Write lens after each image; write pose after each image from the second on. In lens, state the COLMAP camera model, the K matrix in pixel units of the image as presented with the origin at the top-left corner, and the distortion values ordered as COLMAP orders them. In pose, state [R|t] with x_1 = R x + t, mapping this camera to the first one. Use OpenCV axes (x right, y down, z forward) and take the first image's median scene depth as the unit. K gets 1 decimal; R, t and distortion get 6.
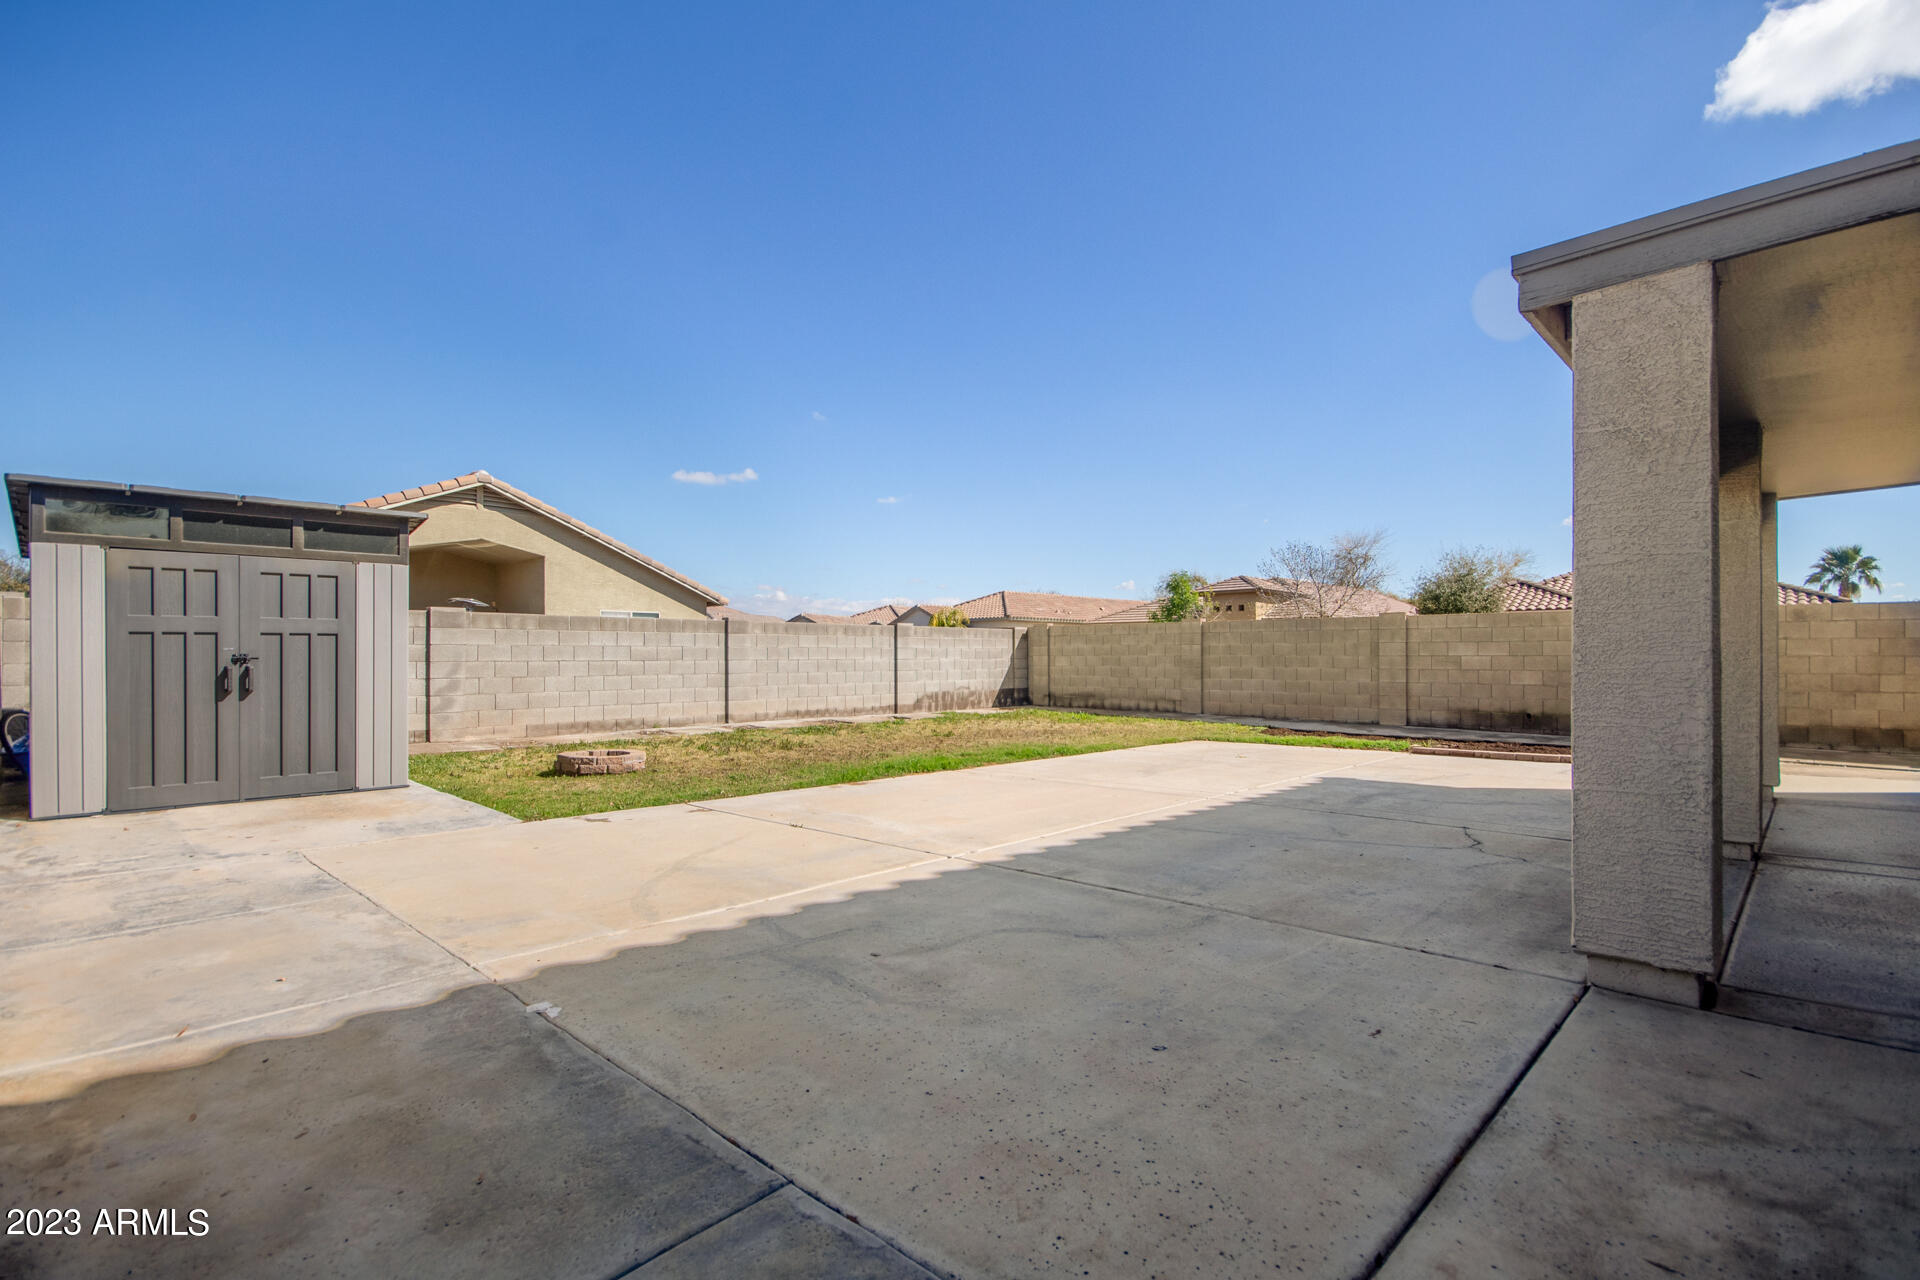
lens RADIAL K [[893.8, 0, 971.5], [0, 893.8, 649.0], [0, 0, 1]] dist [0.002761, -0.008257]
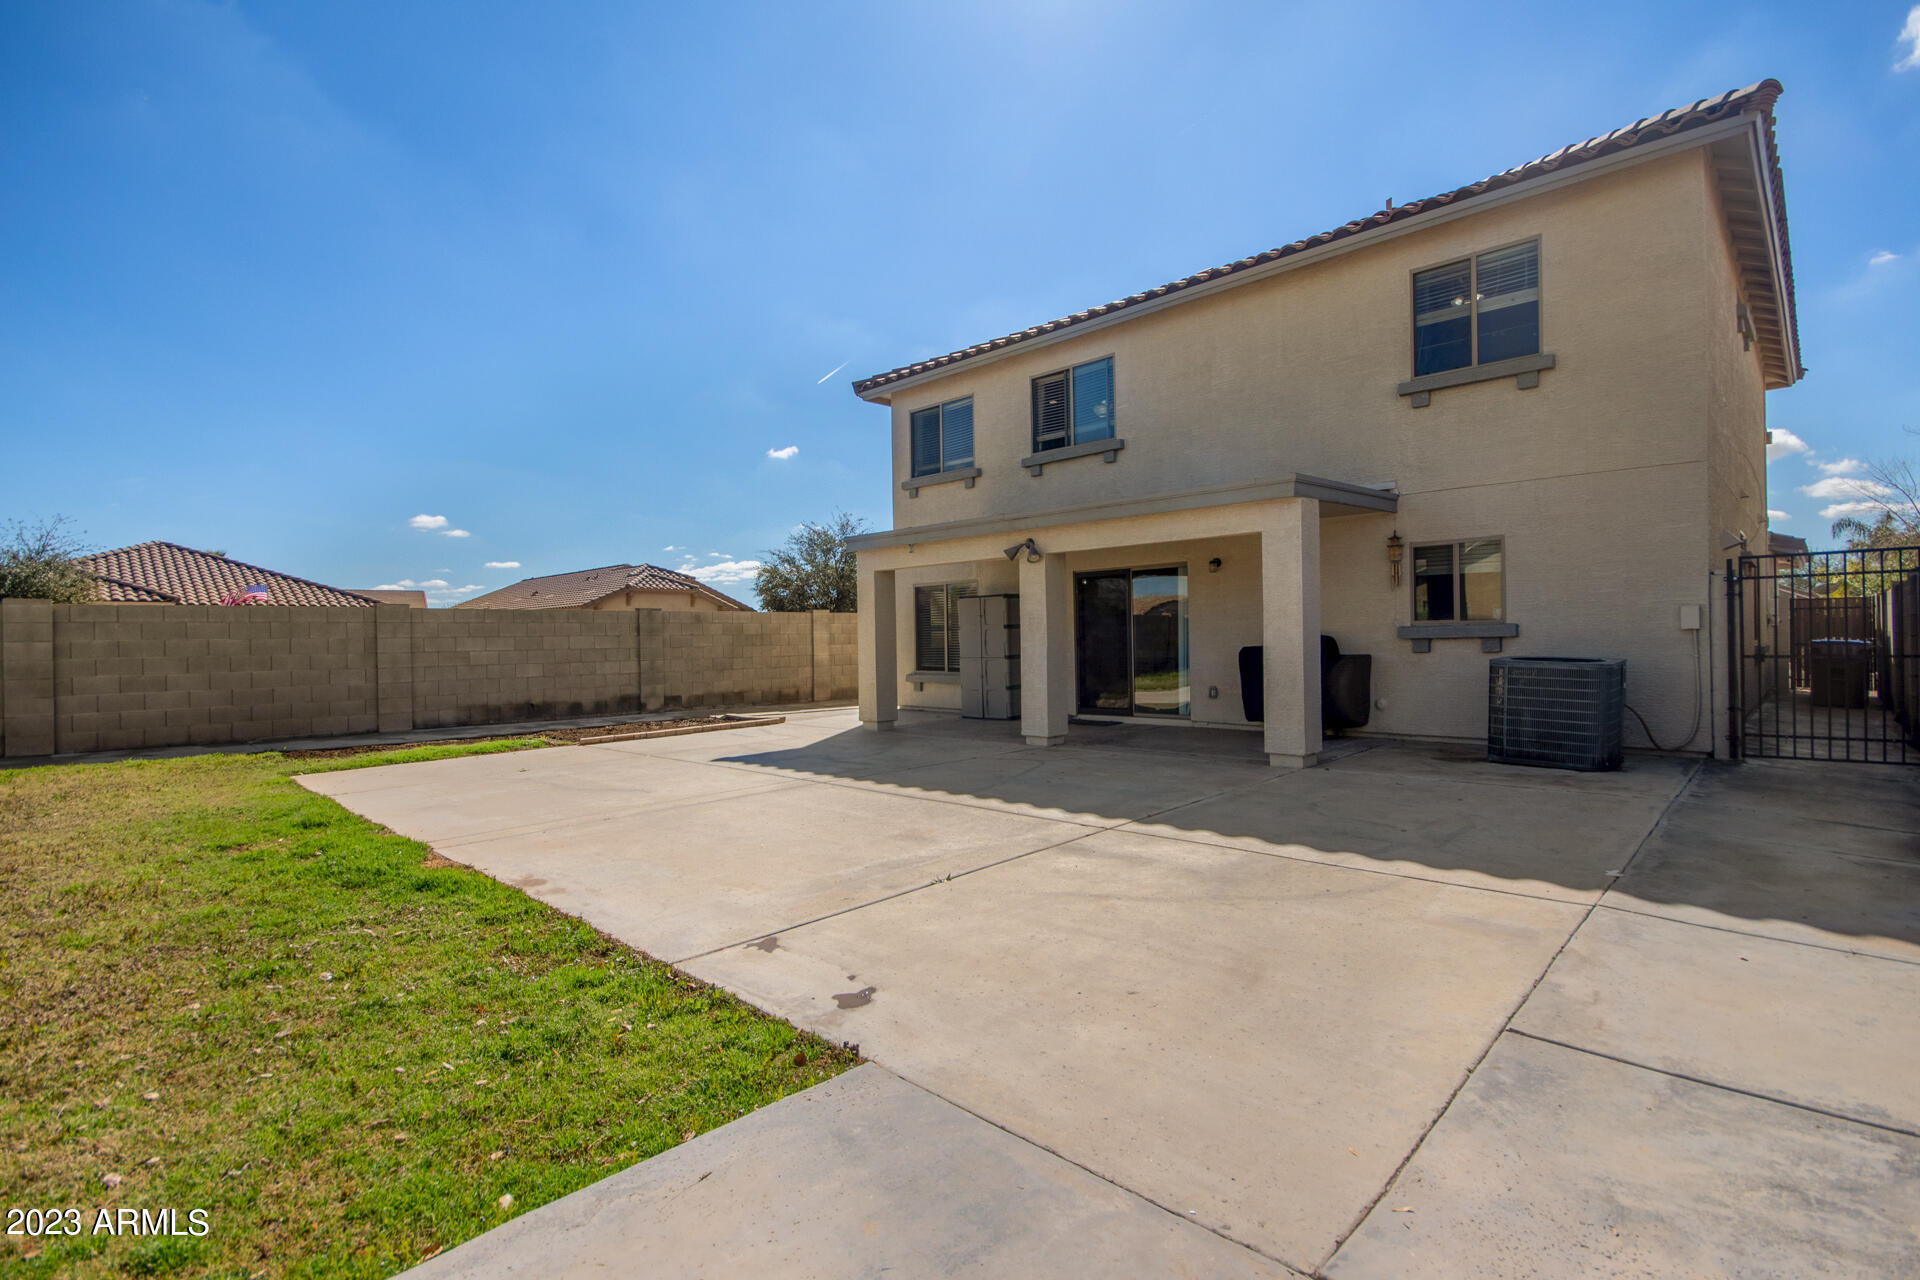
lens RADIAL K [[893.8, 0, 971.5], [0, 893.8, 649.0], [0, 0, 1]] dist [0.002761, -0.008257]
pose [[0.002673, -0.011110, 0.999935, -0.494610], [0.010663, 0.999882, 0.011081, 0.000280], [-0.999940, 0.010632, 0.002791, 0.518890]]
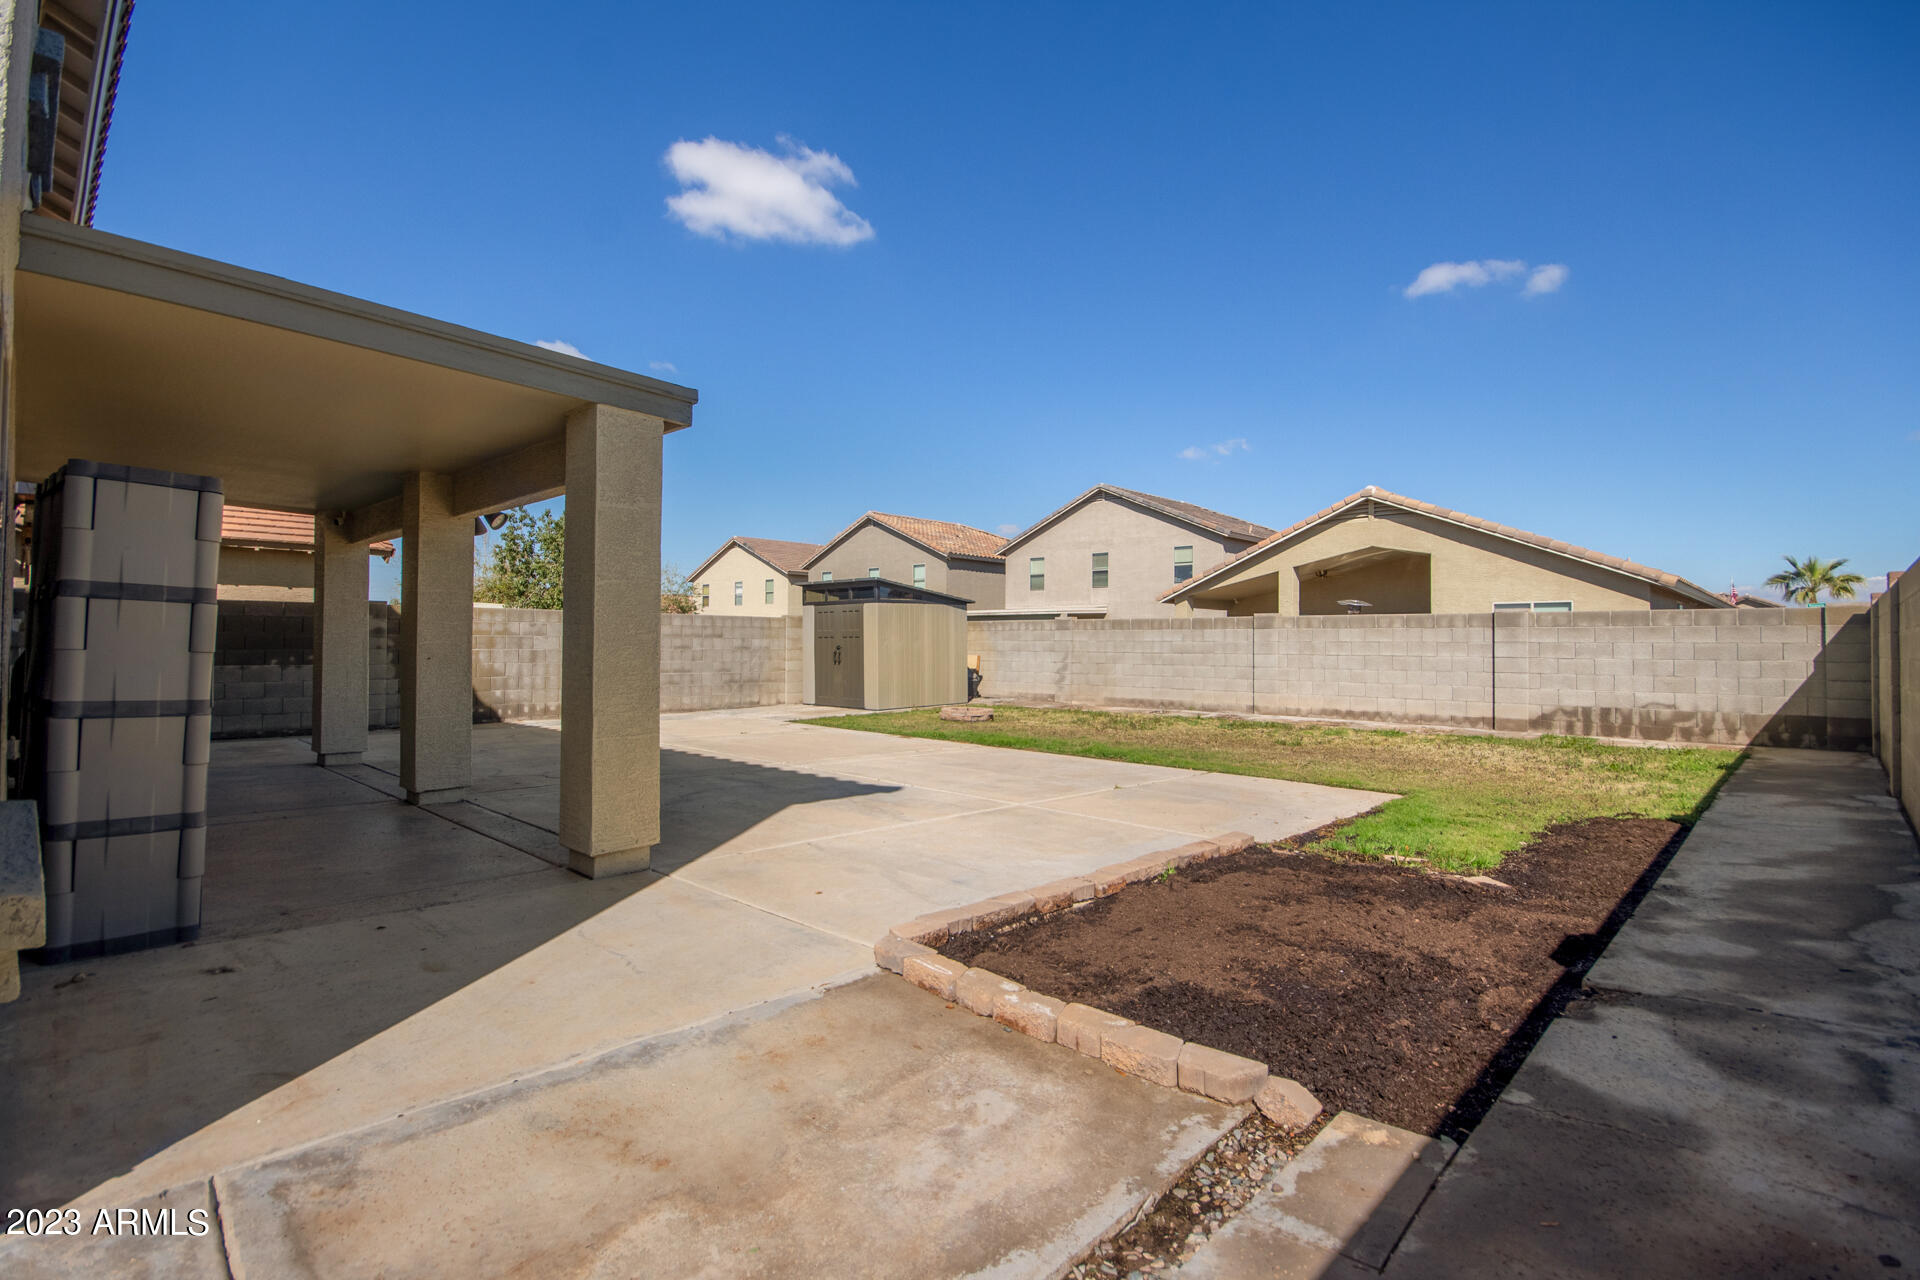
lens RADIAL K [[893.8, 0, 971.5], [0, 893.8, 649.0], [0, 0, 1]] dist [0.002761, -0.008257]
pose [[0.028690, 0.005135, -0.999575, 0.925659], [-0.000102, 0.999987, 0.005134, 0.001344], [0.999588, -0.000045, 0.028690, 0.762281]]
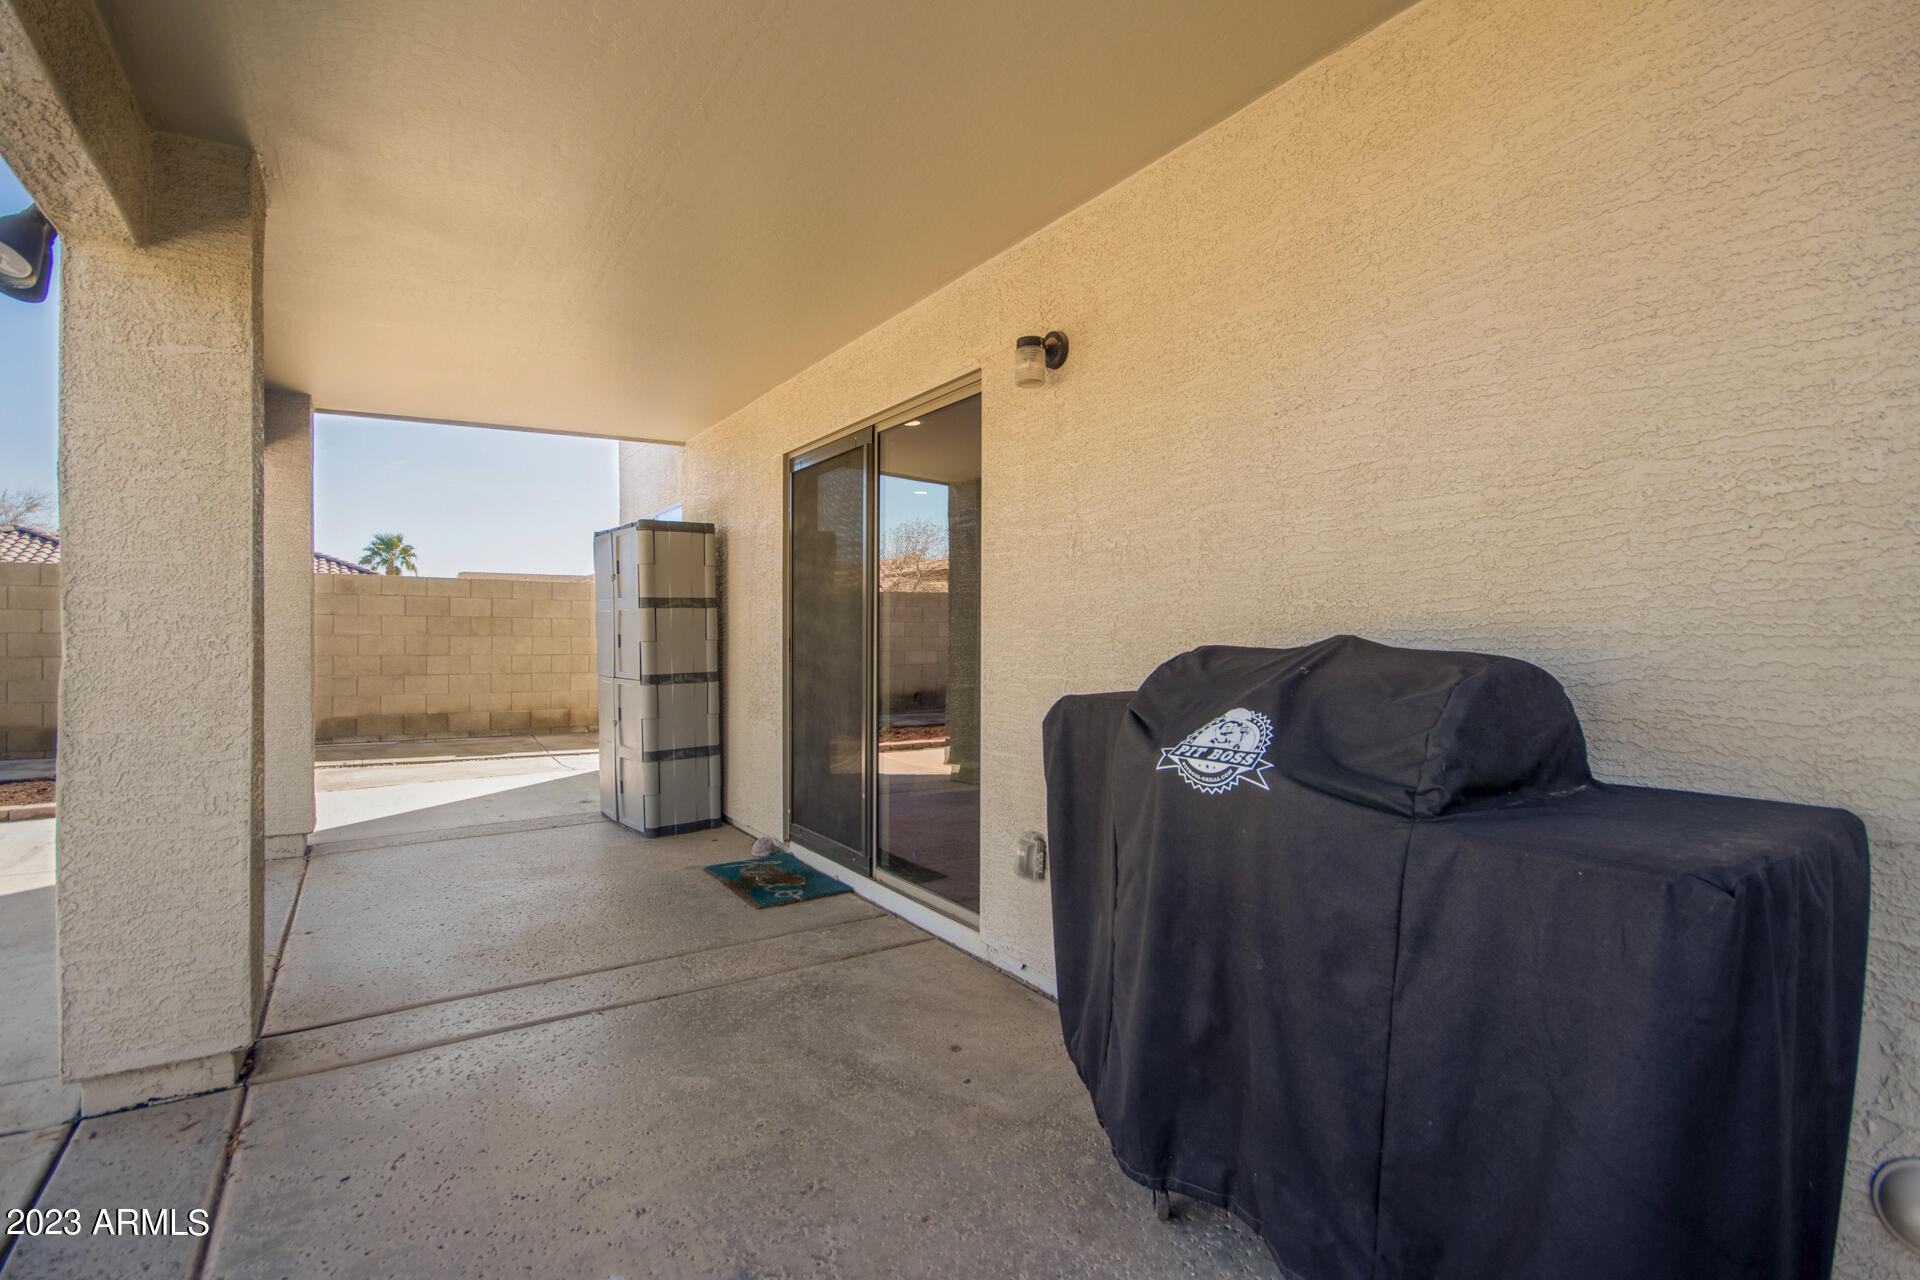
lens RADIAL K [[893.8, 0, 971.5], [0, 893.8, 649.0], [0, 0, 1]] dist [0.002761, -0.008257]
pose [[0.215587, -0.013953, 0.976385, 0.218914], [-0.015667, 0.999720, 0.017746, -0.002718], [-0.976359, -0.019123, 0.215308, 0.227819]]
